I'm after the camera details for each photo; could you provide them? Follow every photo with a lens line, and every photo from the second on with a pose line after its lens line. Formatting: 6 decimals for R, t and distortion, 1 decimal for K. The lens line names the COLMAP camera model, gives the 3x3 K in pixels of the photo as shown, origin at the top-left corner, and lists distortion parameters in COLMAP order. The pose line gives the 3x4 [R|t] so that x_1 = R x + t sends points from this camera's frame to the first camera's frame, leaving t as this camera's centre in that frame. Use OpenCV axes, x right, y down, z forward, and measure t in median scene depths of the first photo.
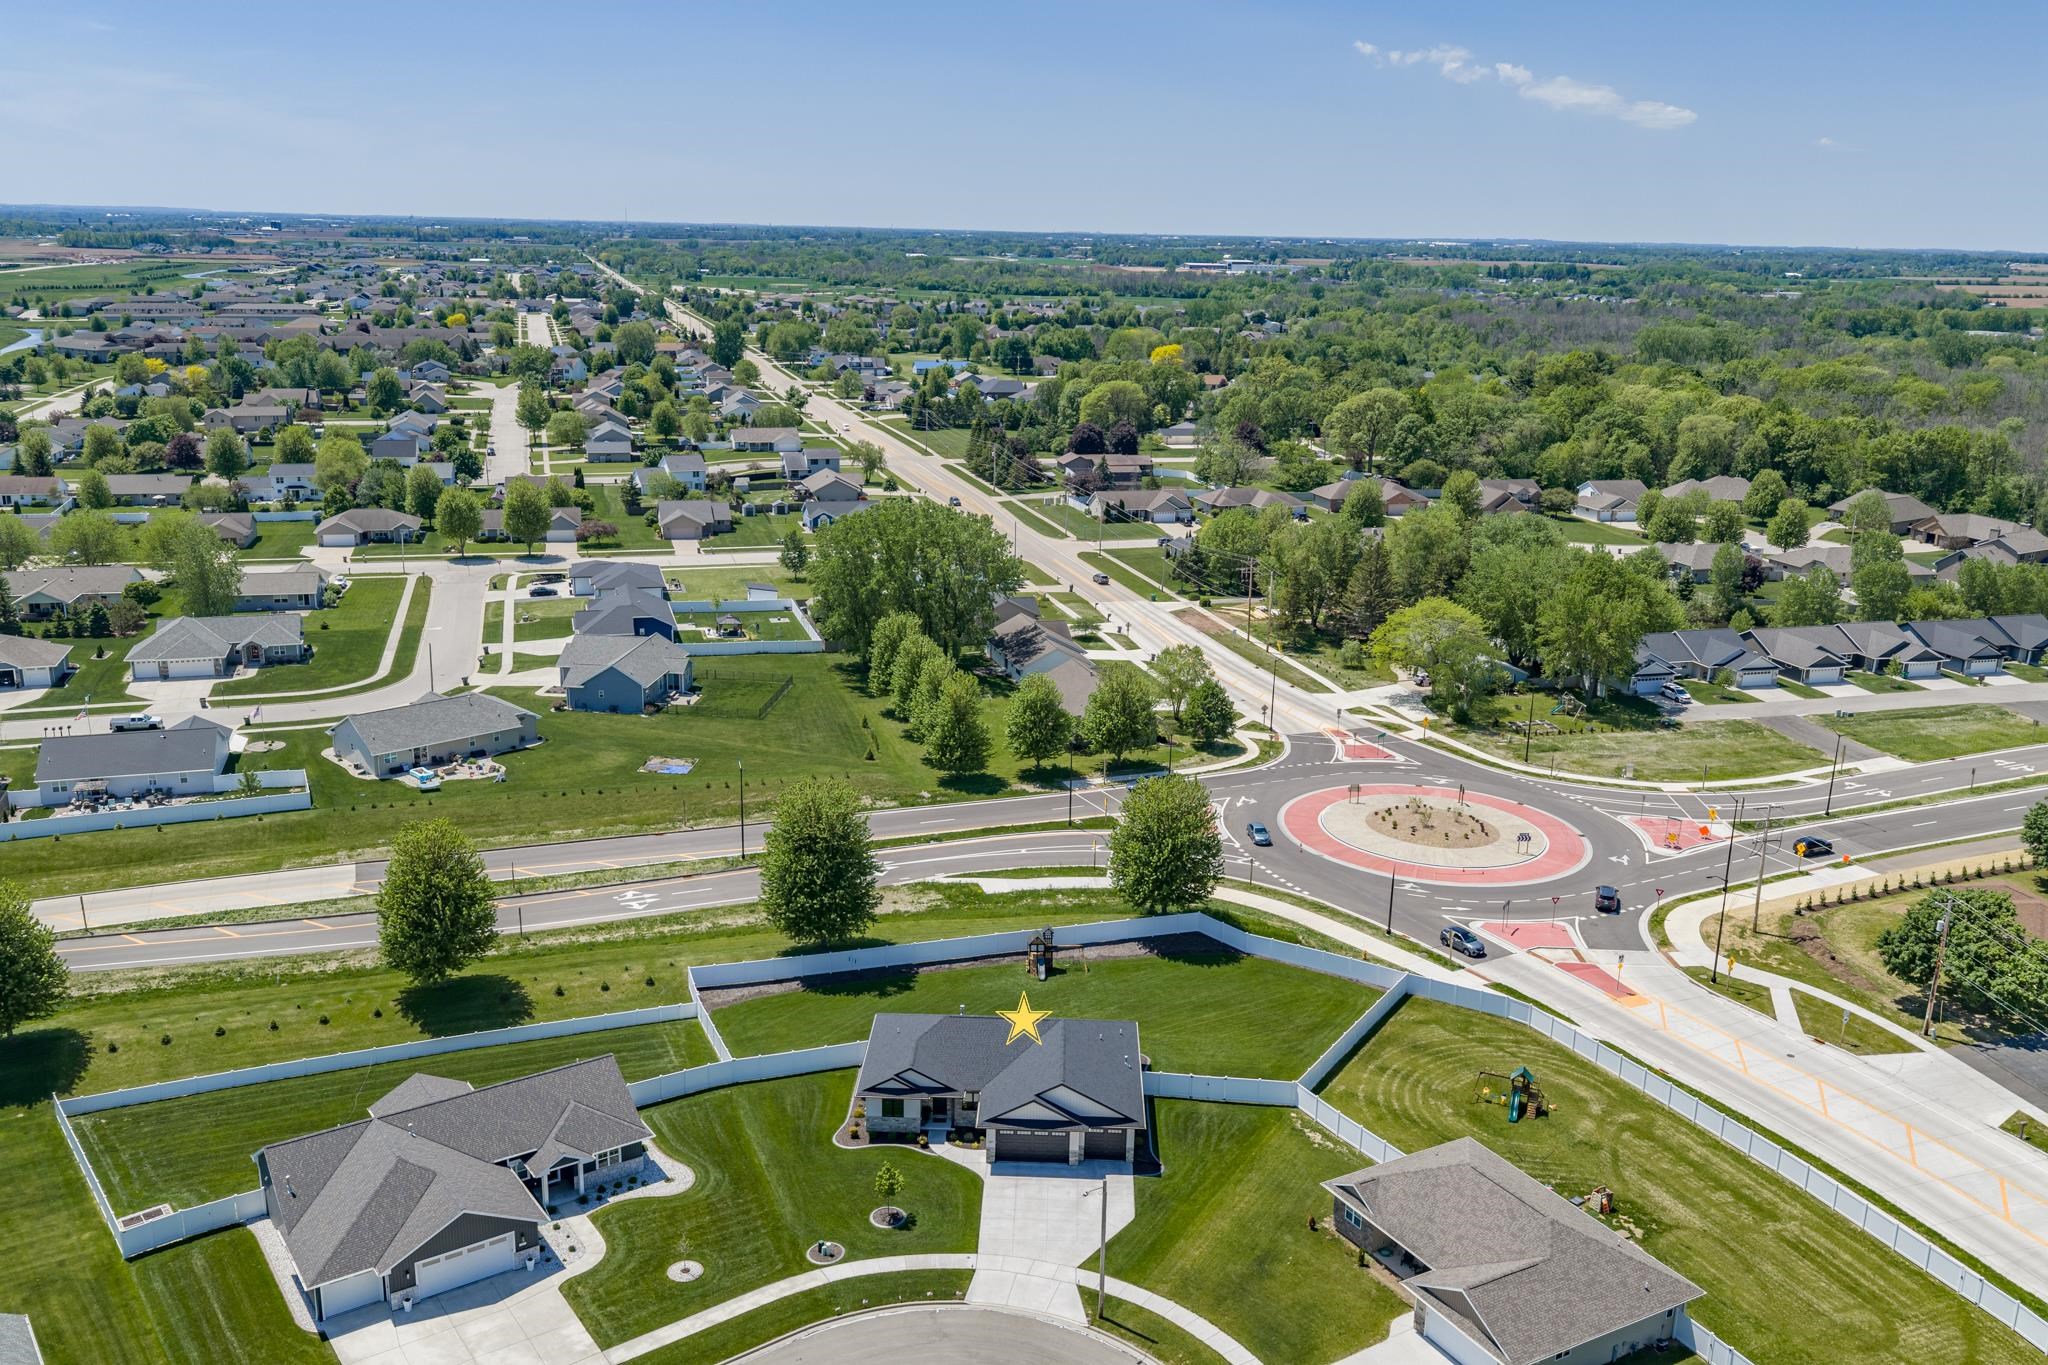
lens RADIAL K [[1661.1, 0, 1024.0], [0, 1661.1, 682.5], [0, 0, 1]] dist [0.008224, -0.003415]
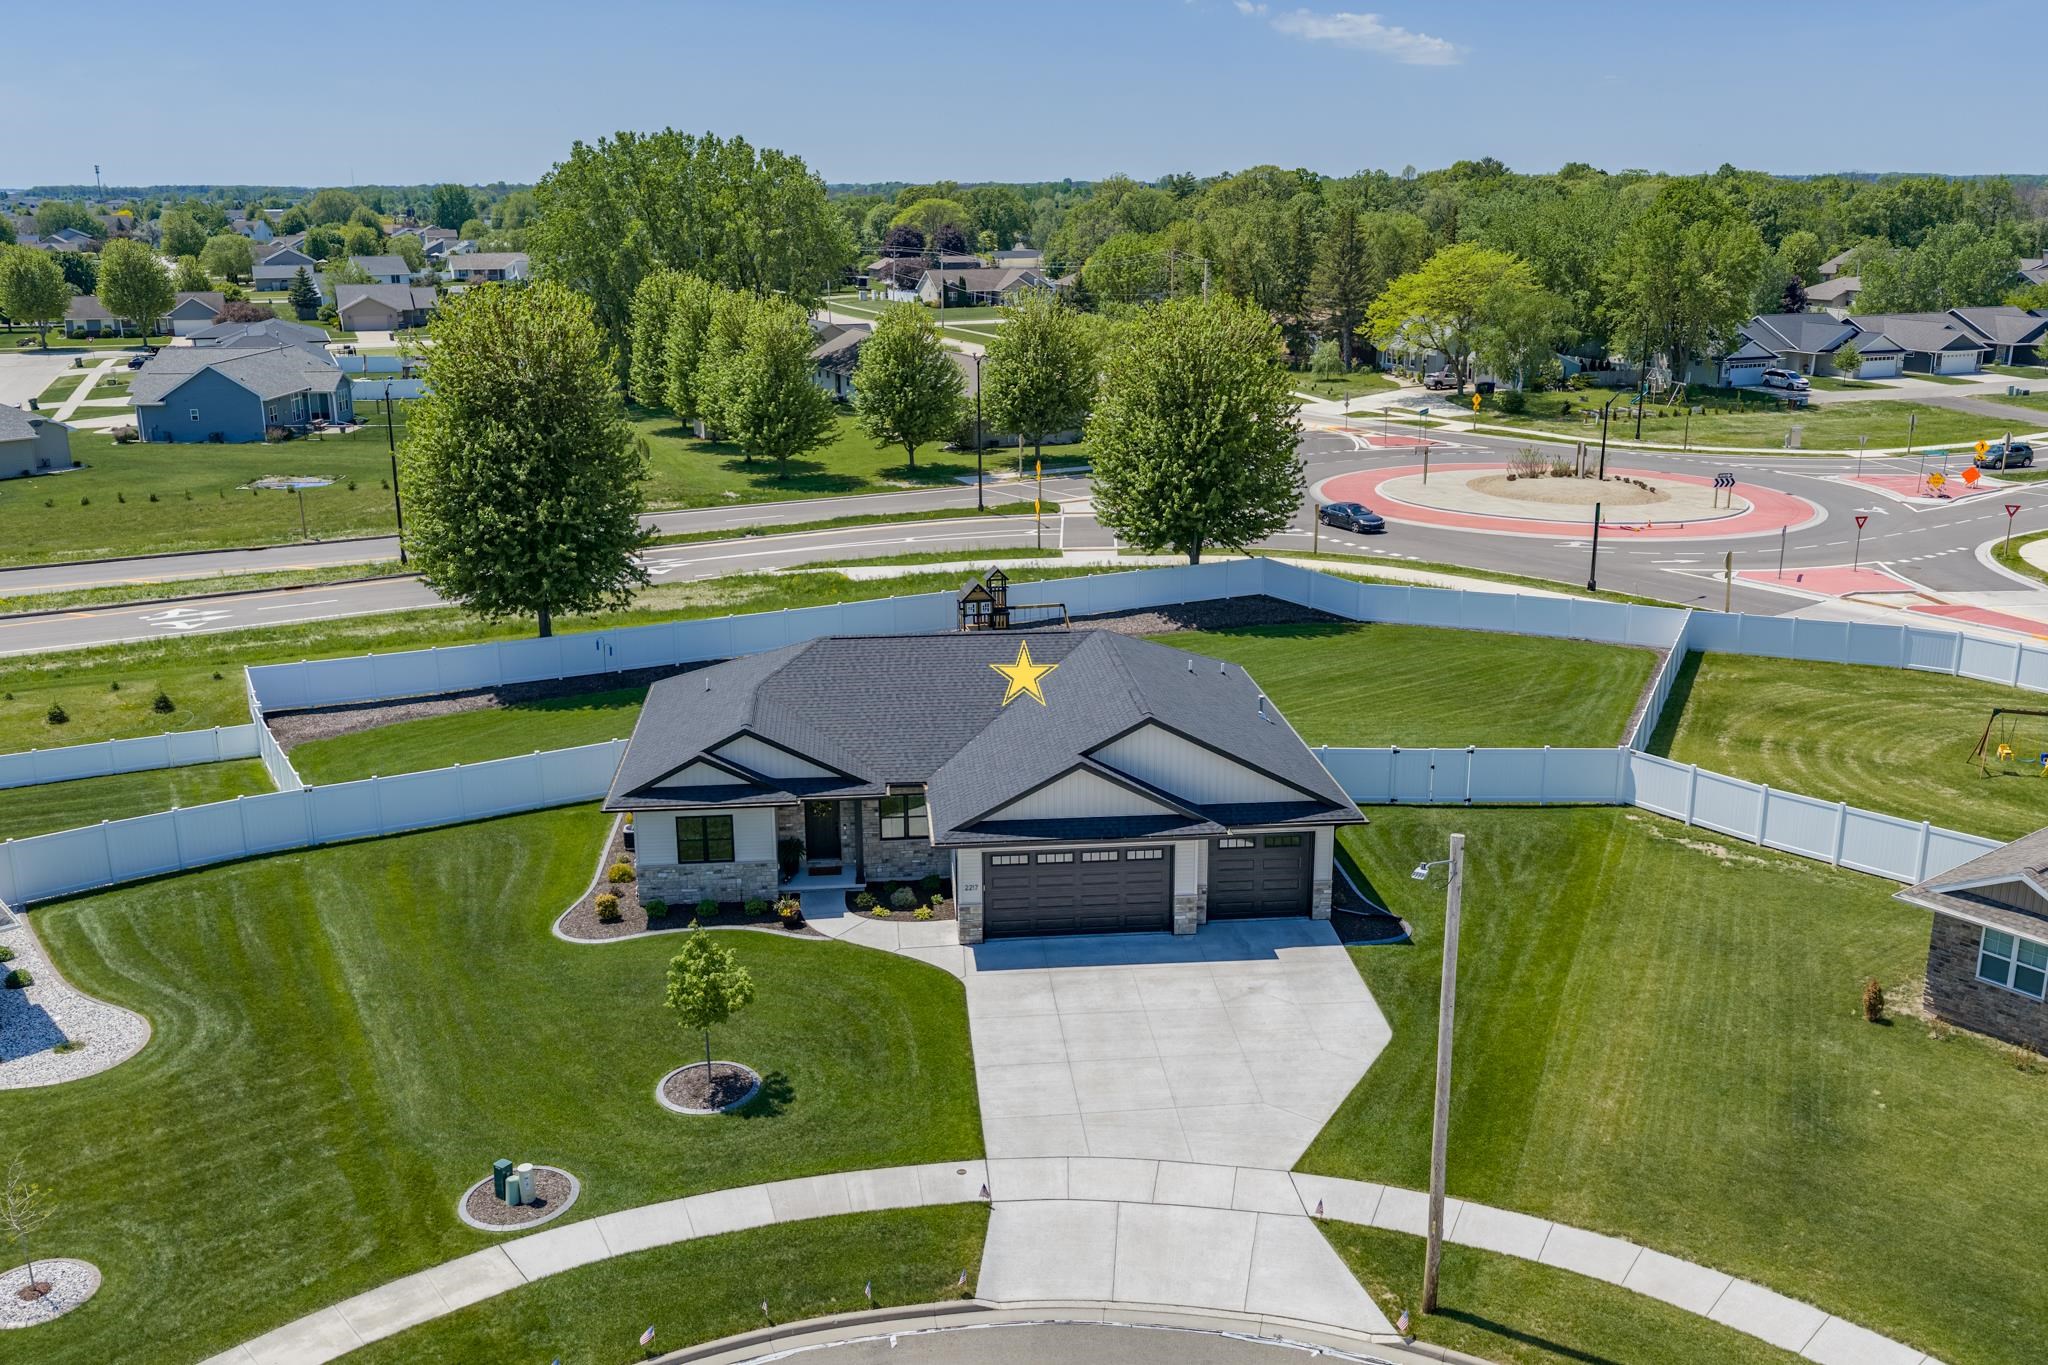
lens RADIAL K [[1721.9, 0, 1024.0], [0, 1721.9, 682.5], [0, 0, 1]] dist [-0.000092, 0.001210]
pose [[0.991505, -0.053932, 0.118362, -0.049888], [0.053798, 0.998542, 0.004329, 0.218970], [-0.118423, 0.002075, 0.992961, 0.581670]]
